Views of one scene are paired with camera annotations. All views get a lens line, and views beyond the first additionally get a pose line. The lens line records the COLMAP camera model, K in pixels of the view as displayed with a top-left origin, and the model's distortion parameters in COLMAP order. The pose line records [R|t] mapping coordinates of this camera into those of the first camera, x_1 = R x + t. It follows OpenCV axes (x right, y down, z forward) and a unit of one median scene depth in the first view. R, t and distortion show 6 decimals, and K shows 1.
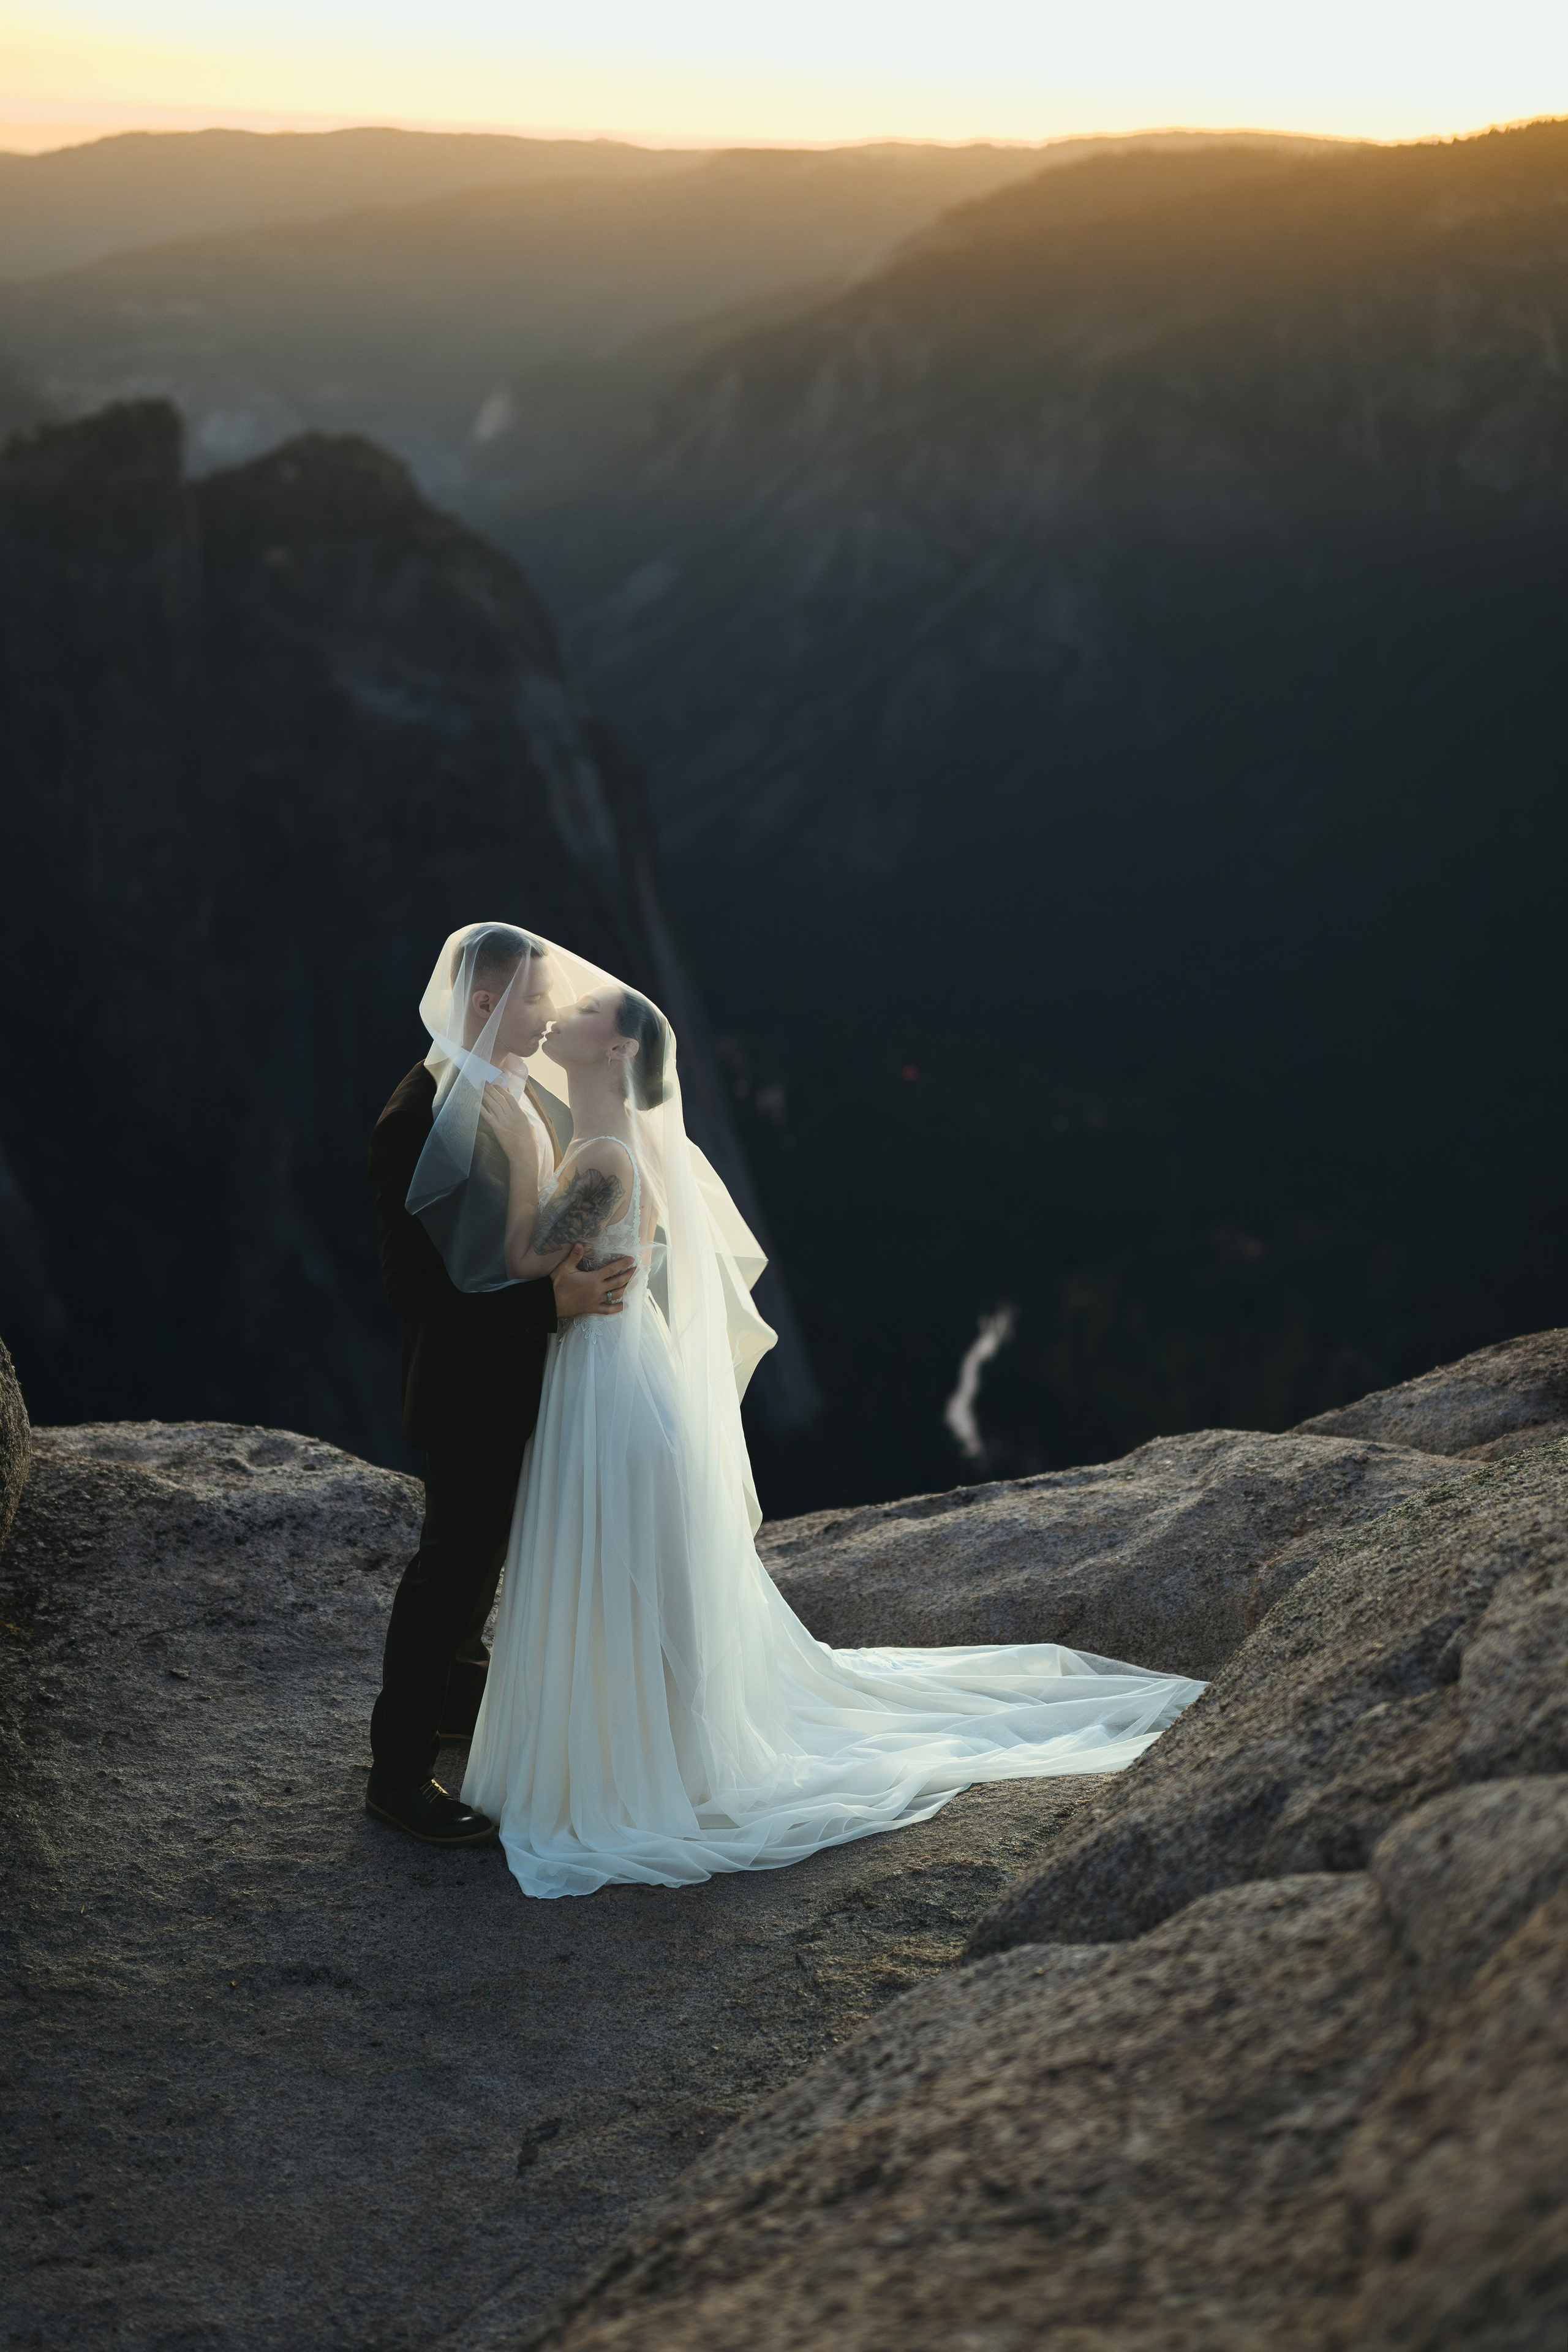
lens RADIAL K [[3456.4, 0, 767.8], [0, 3456.4, 1179.4], [0, 0, 1]] dist [-0.008464, 0.066632]
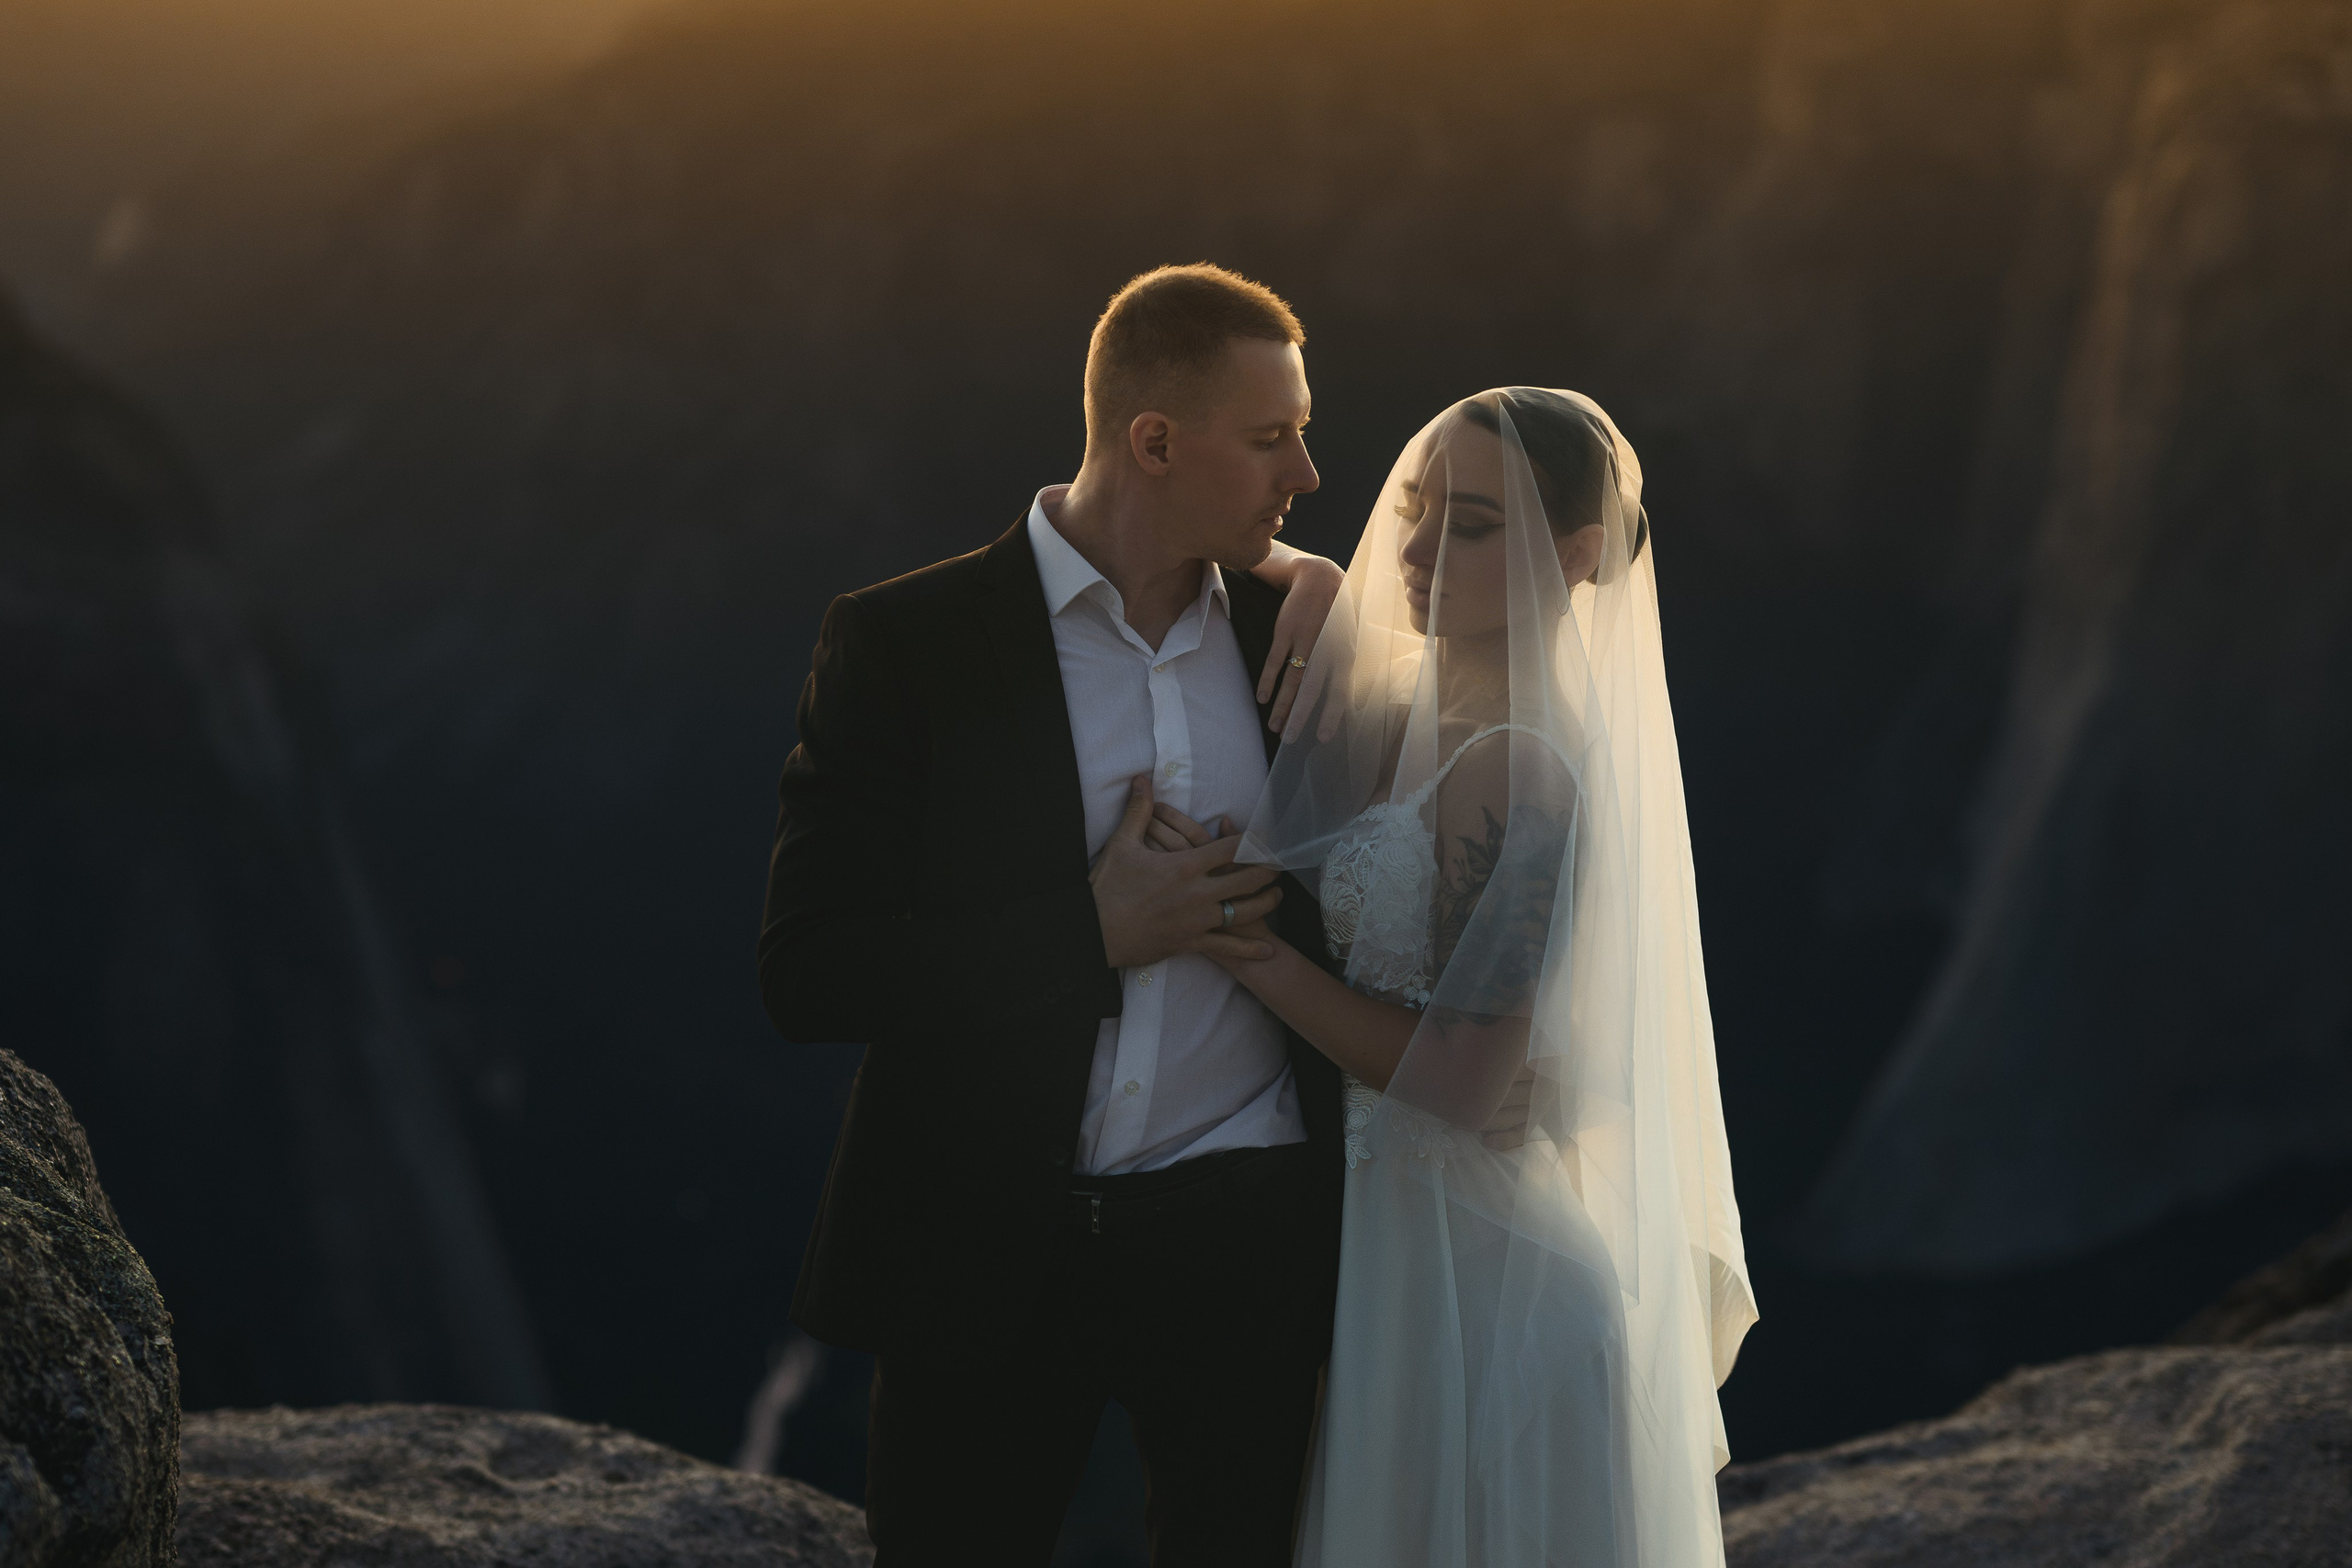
lens RADIAL K [[4346.2, 0, 1118.2], [0, 4346.2, 849.9], [0, 0, 1]] dist [-0.011174, 0.016847]
pose [[0.989437, -0.024536, 0.142873, -0.148540], [0.035164, 0.996759, -0.072347, 0.038764], [-0.140635, 0.076607, 0.987093, 0.330969]]
